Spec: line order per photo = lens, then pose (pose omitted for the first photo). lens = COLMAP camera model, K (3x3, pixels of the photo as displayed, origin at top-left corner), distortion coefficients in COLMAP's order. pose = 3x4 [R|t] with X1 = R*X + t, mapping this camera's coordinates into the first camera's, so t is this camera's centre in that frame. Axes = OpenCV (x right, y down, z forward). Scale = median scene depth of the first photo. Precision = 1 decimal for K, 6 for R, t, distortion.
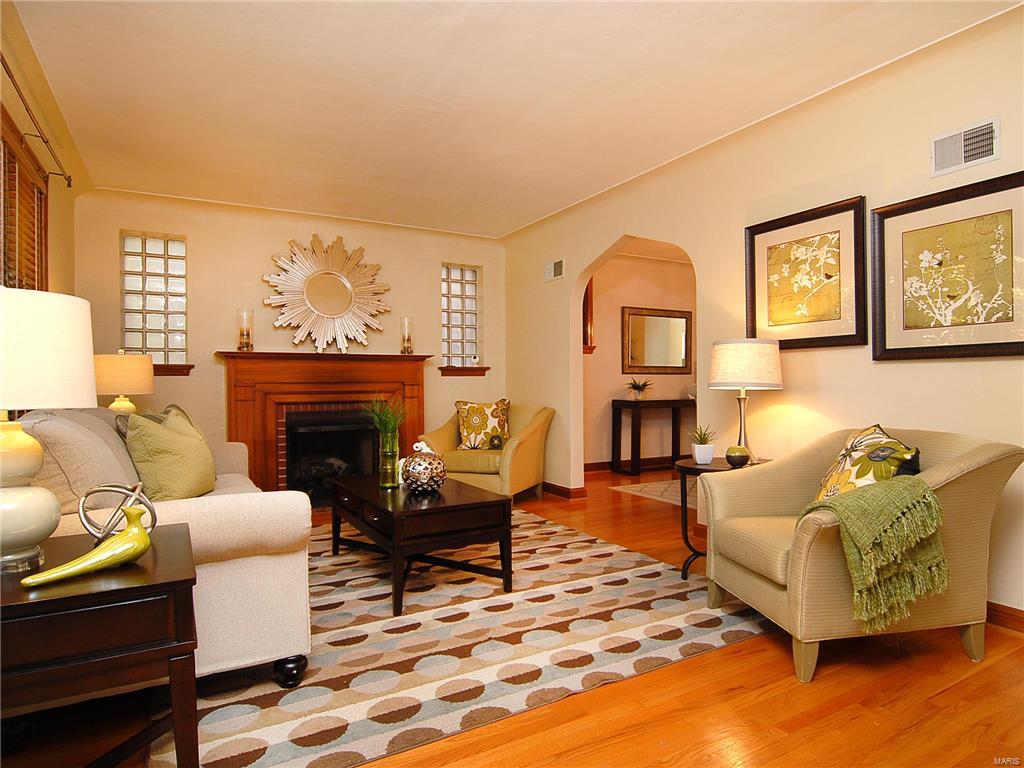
lens RADIAL K [[540.7, 0, 536.4], [0, 540.7, 417.4], [0, 0, 1]] dist [-0.004562, -0.001229]
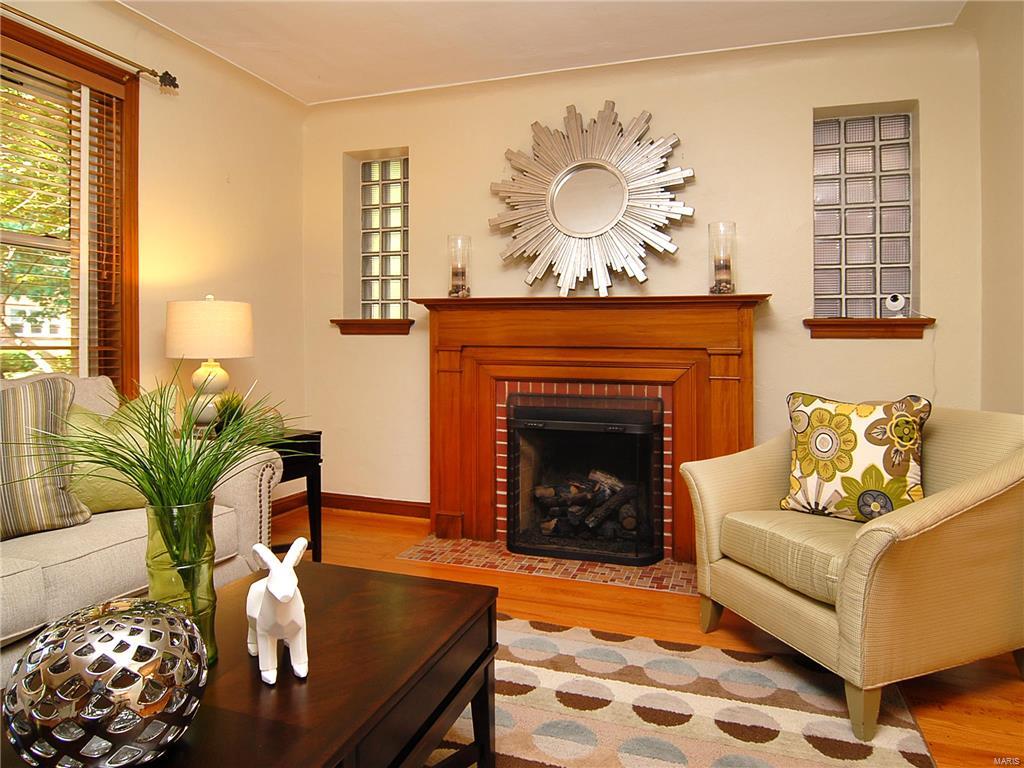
lens RADIAL K [[619.7, 0, 514.9], [0, 619.7, 350.2], [0, 0, 1]] dist [-0.017647, -0.000146]
pose [[0.668495, 0.018225, -0.743493, 0.078556], [-0.064535, 0.997350, -0.033578, -0.035205], [0.740911, 0.070428, 0.667900, 0.520193]]
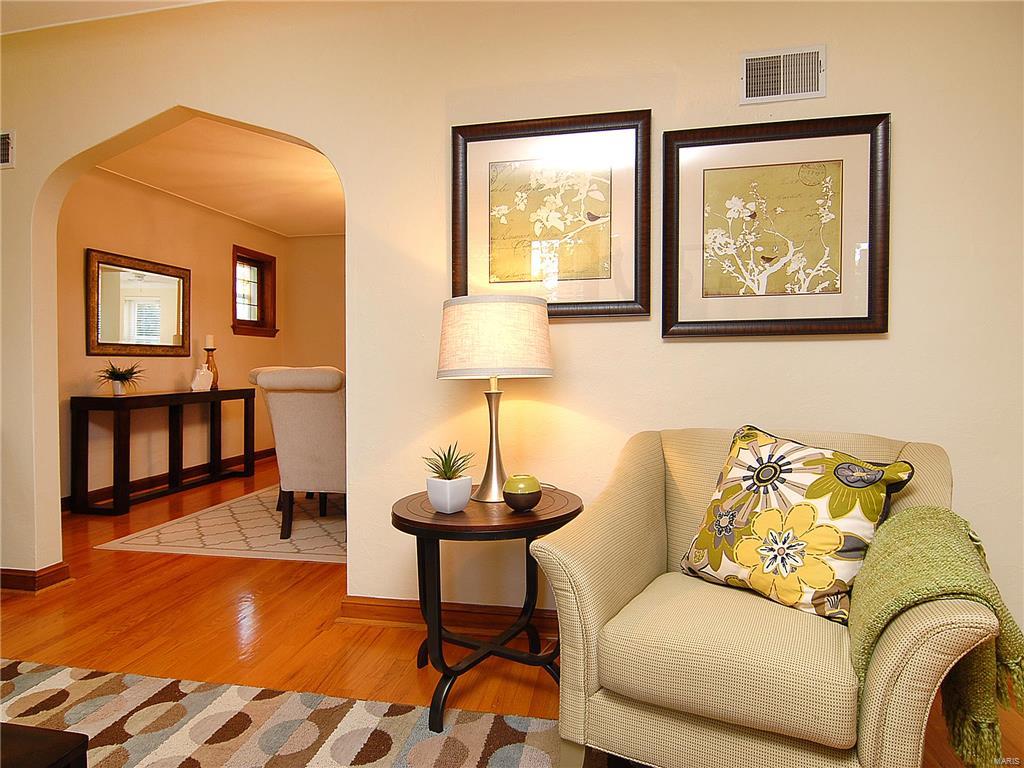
lens RADIAL K [[604.4, 0, 476.6], [0, 604.4, 379.8], [0, 0, 1]] dist [-0.010999, -0.003731]
pose [[0.679994, -0.018643, 0.732981, -0.072642], [0.051412, 0.998428, -0.022302, -0.019399], [-0.731413, 0.052849, 0.679884, 0.294516]]
